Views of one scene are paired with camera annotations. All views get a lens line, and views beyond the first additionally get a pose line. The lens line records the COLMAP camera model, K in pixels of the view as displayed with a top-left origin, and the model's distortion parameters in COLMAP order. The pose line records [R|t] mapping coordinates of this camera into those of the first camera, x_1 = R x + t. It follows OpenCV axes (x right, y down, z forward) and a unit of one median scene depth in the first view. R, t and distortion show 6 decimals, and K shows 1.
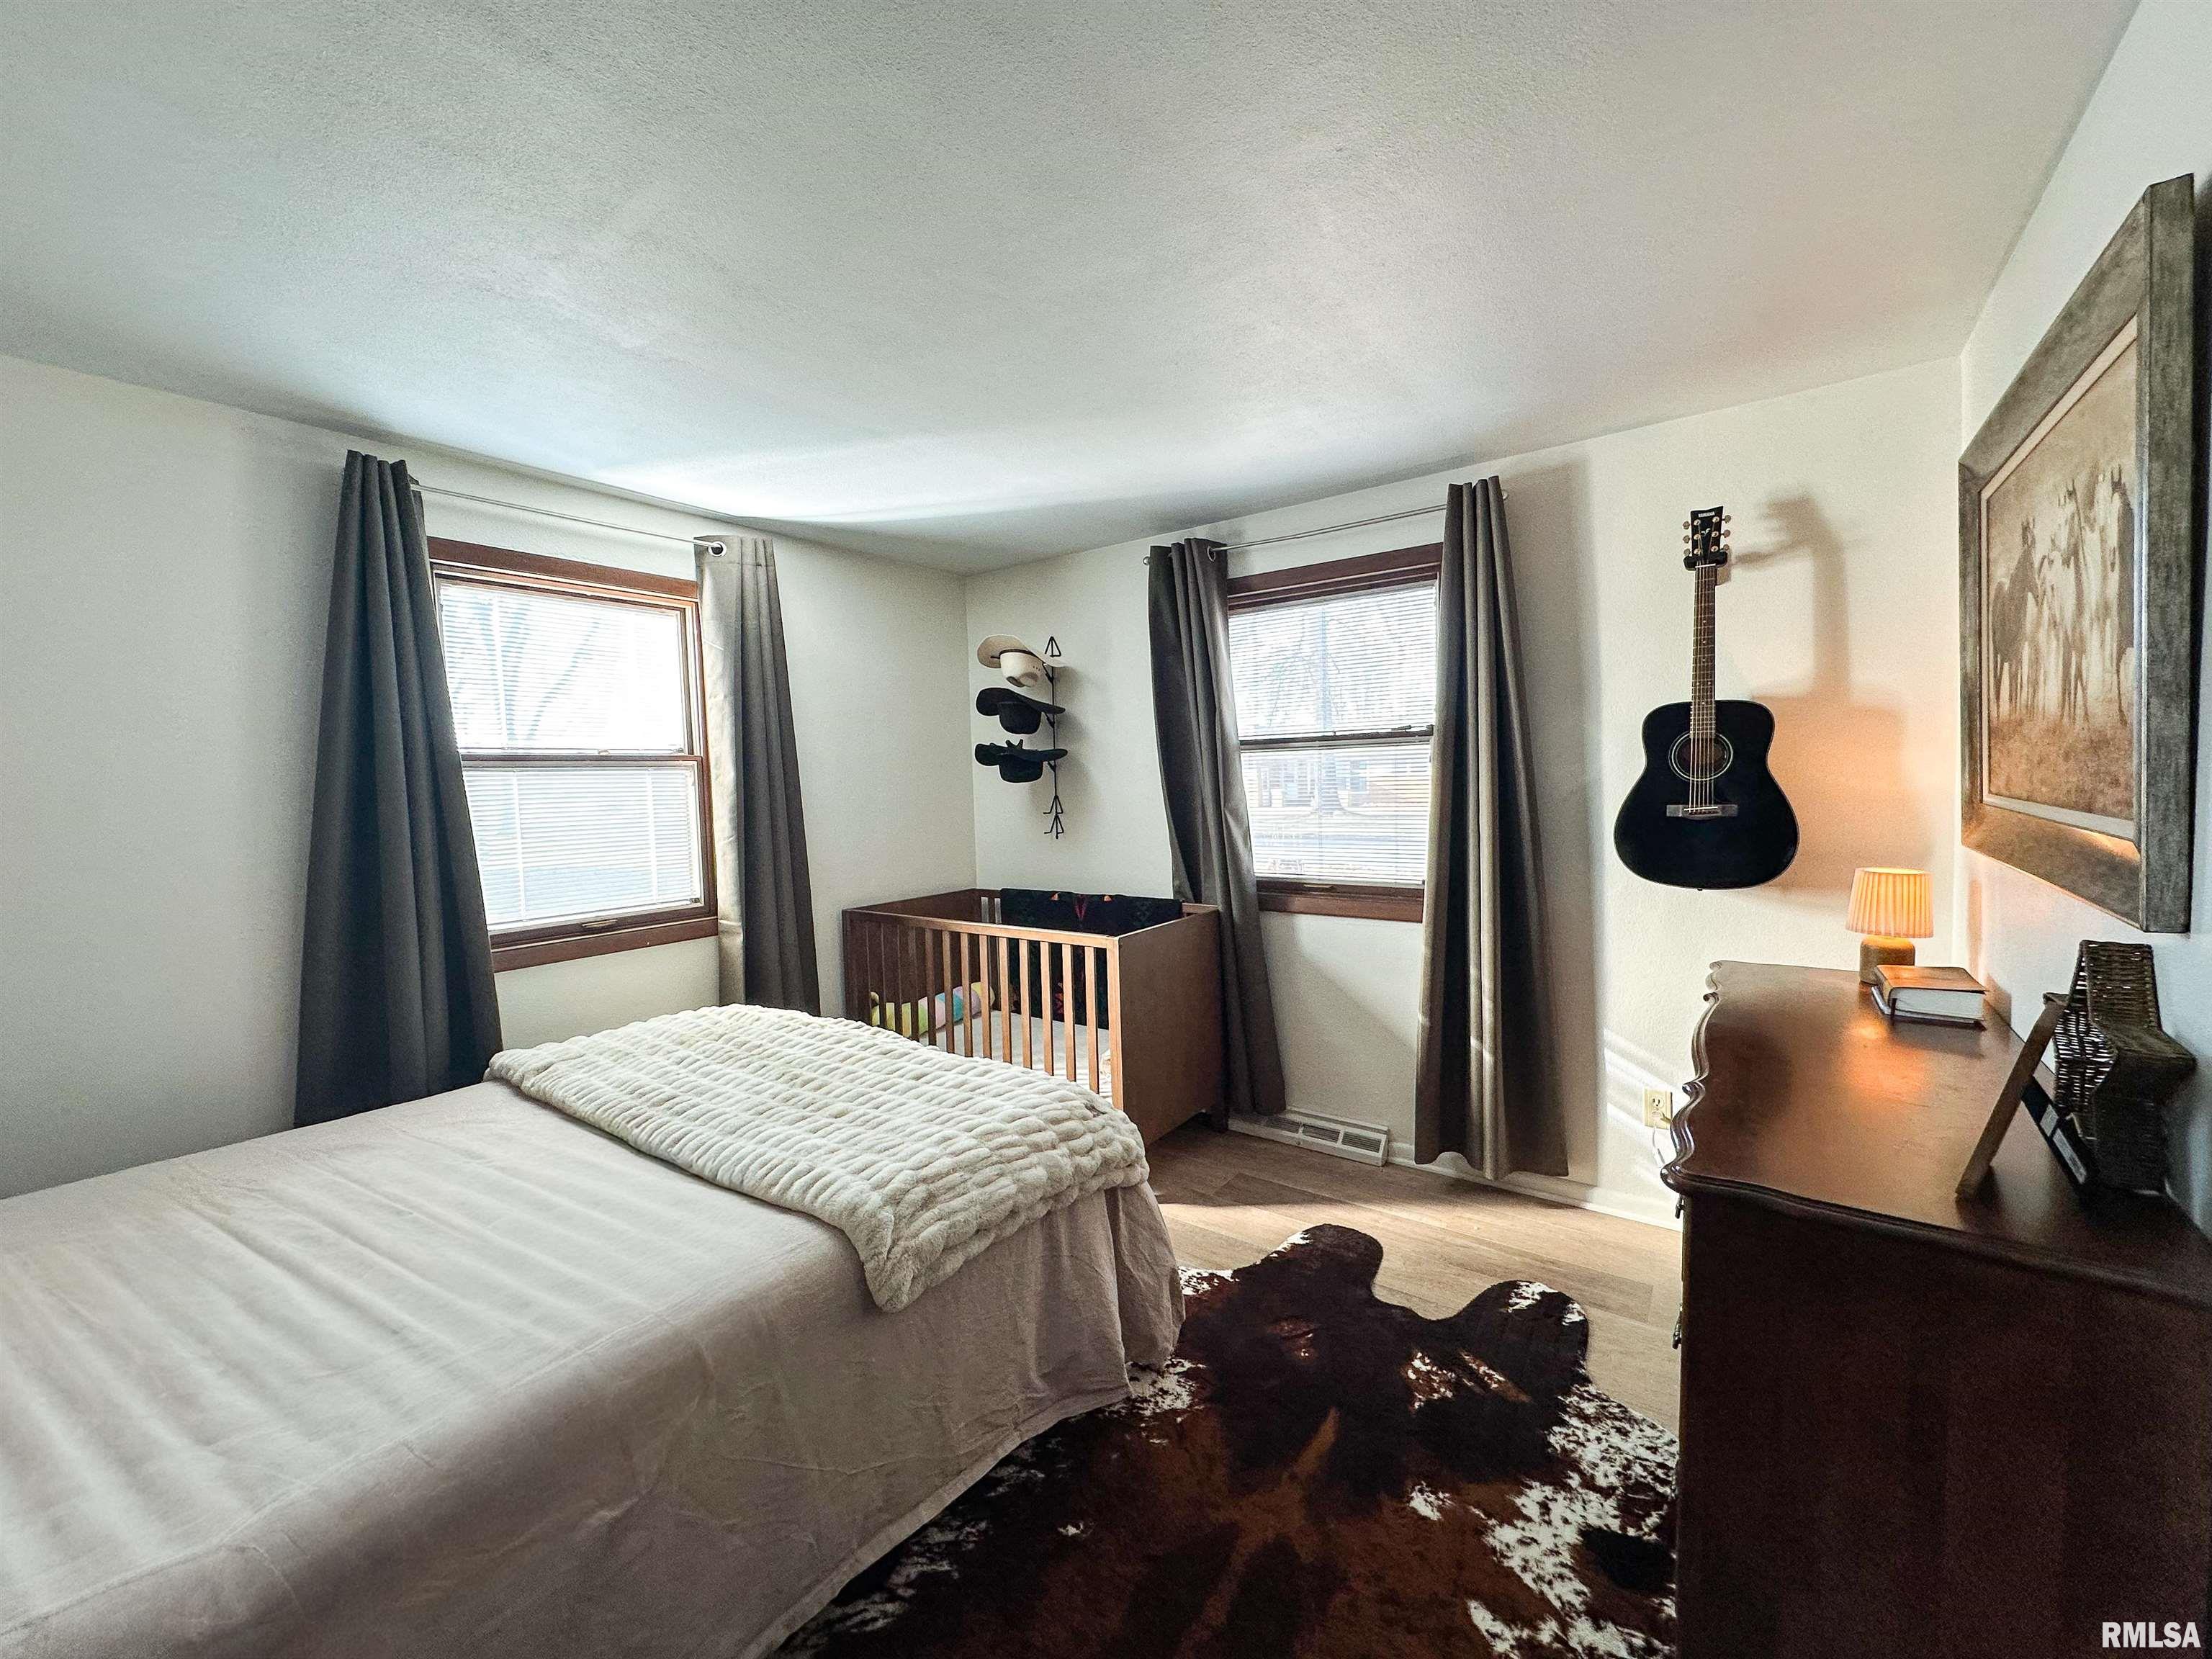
lens RADIAL K [[940.9, 0, 1069.9], [0, 940.9, 844.8], [0, 0, 1]] dist [-0.000483, -0.000020]
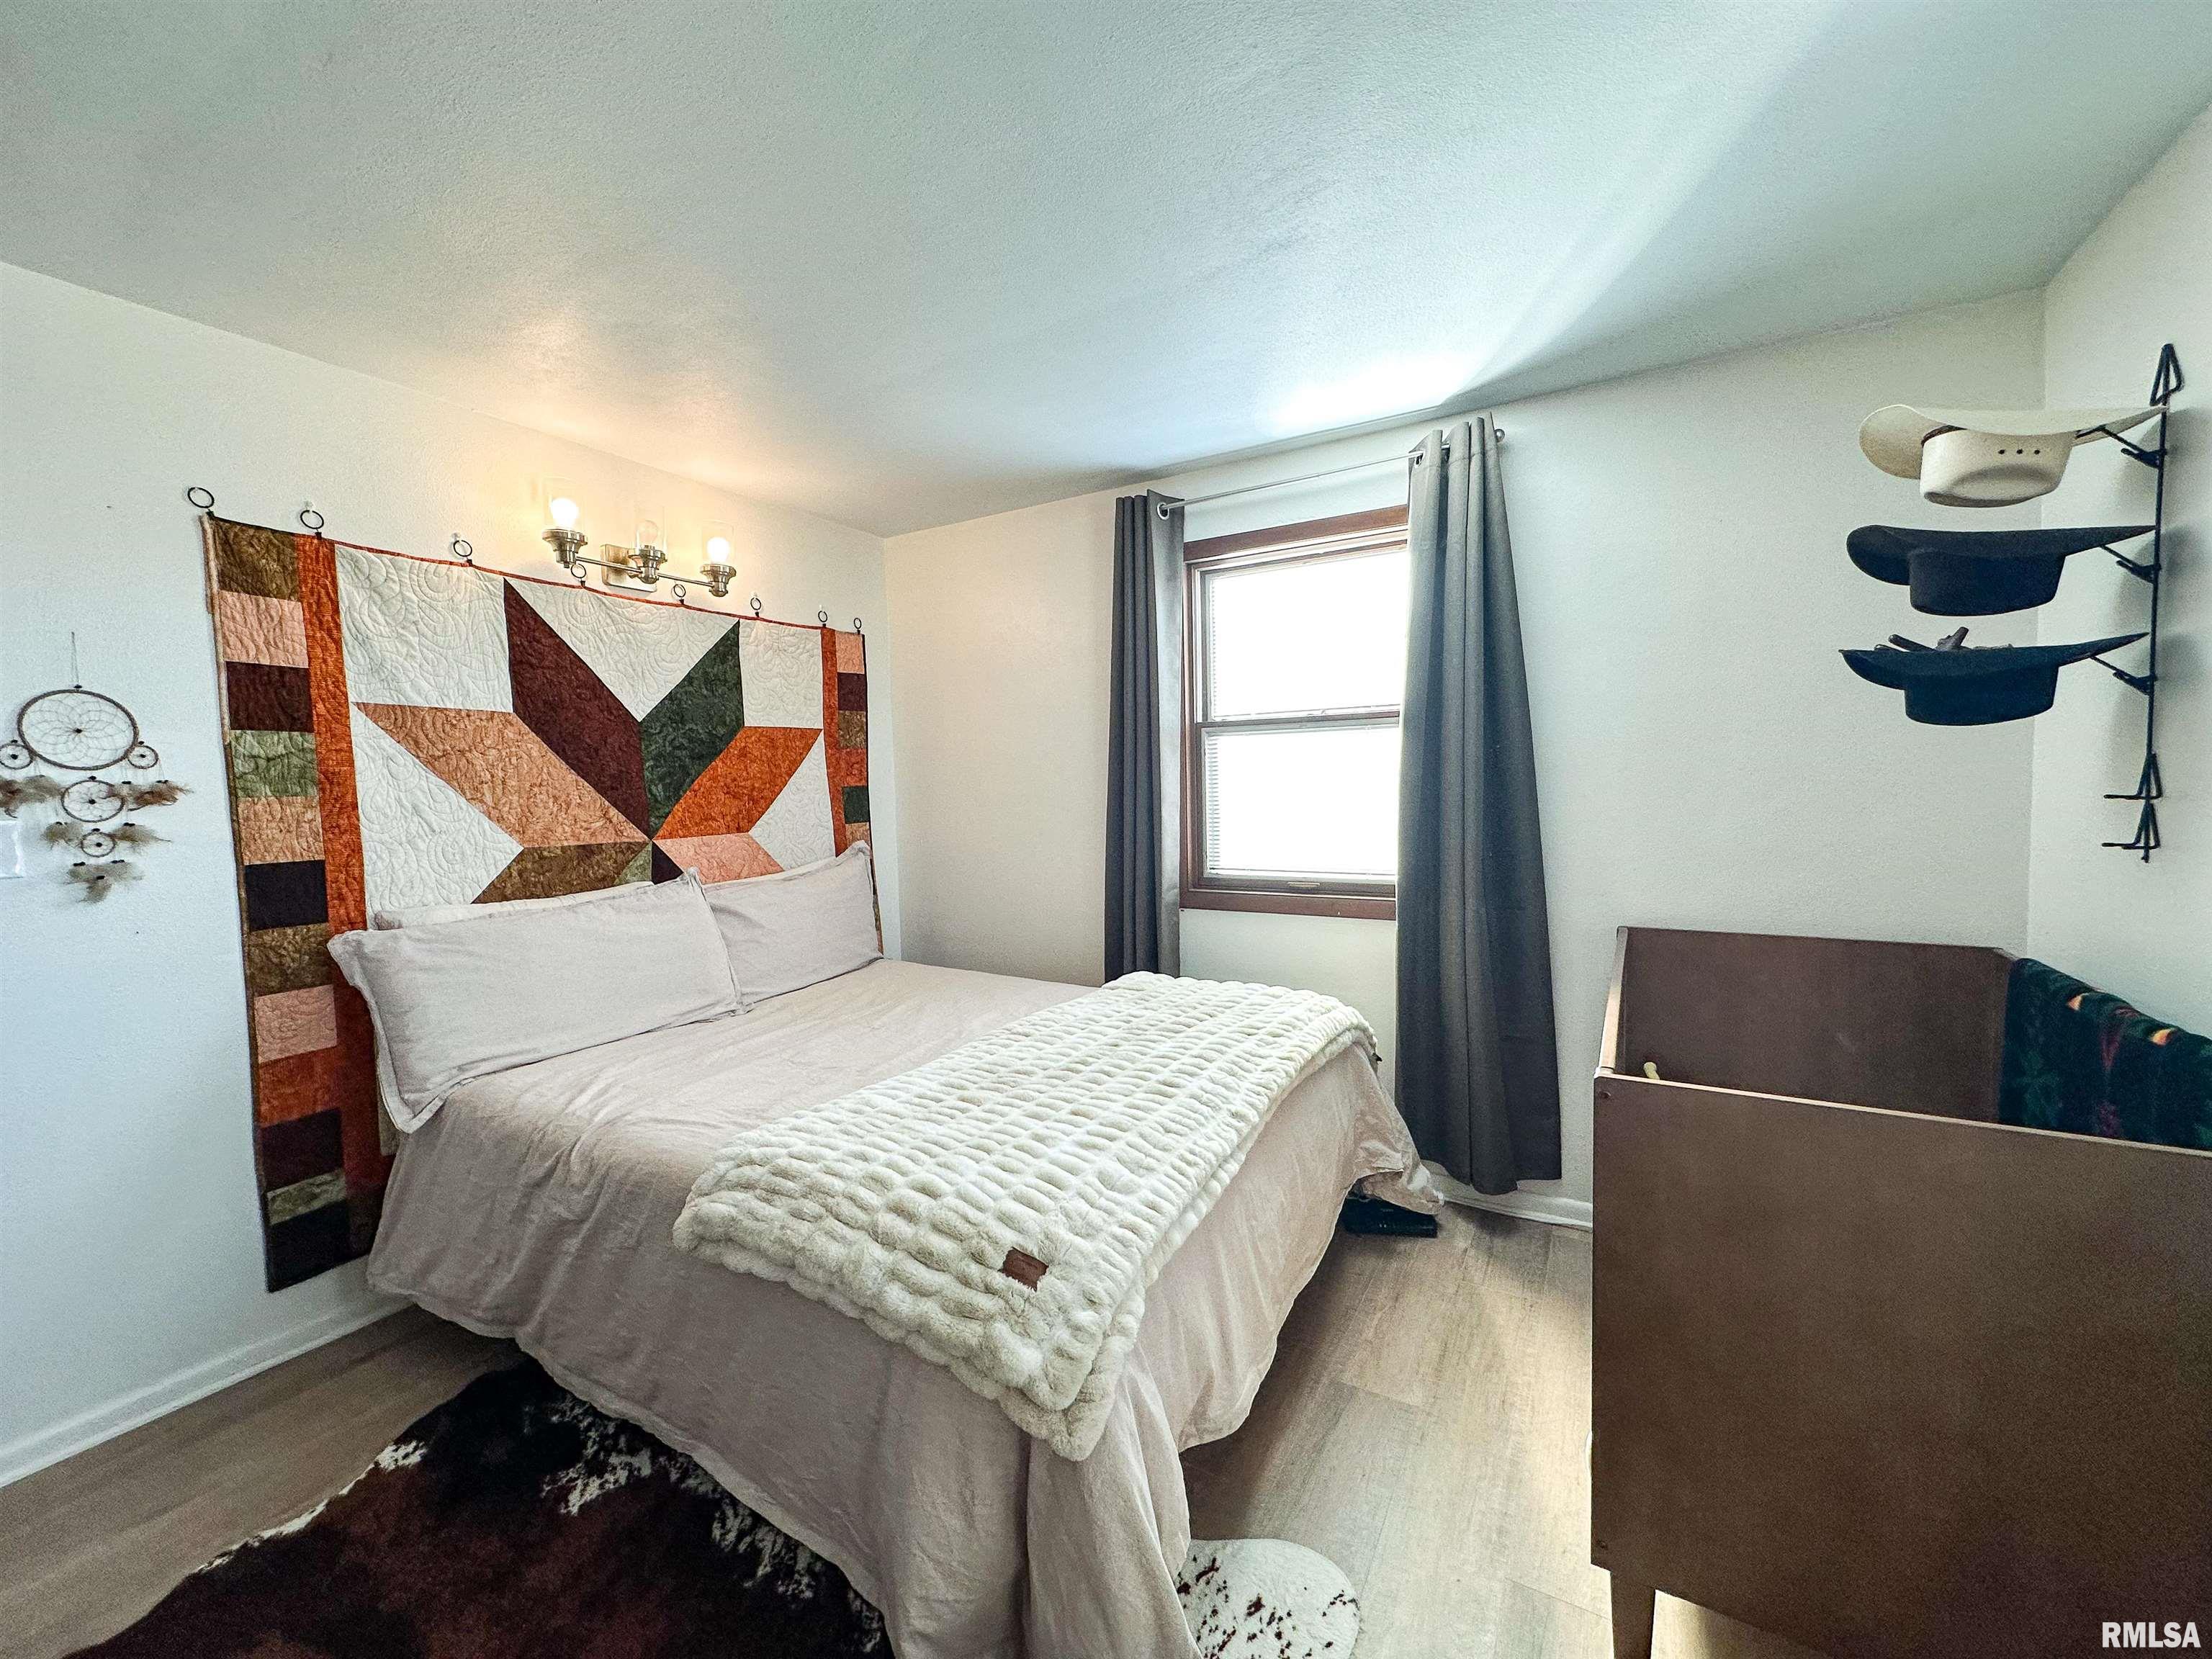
lens RADIAL K [[896.2, 0, 1102.6], [0, 896.2, 822.3], [0, 0, 1]] dist [-0.000737, -0.000292]
pose [[0.097511, 0.078462, -0.992137, 0.569525], [-0.049083, 0.996054, 0.073948, -0.053428], [0.994023, 0.041486, 0.100977, 0.940804]]
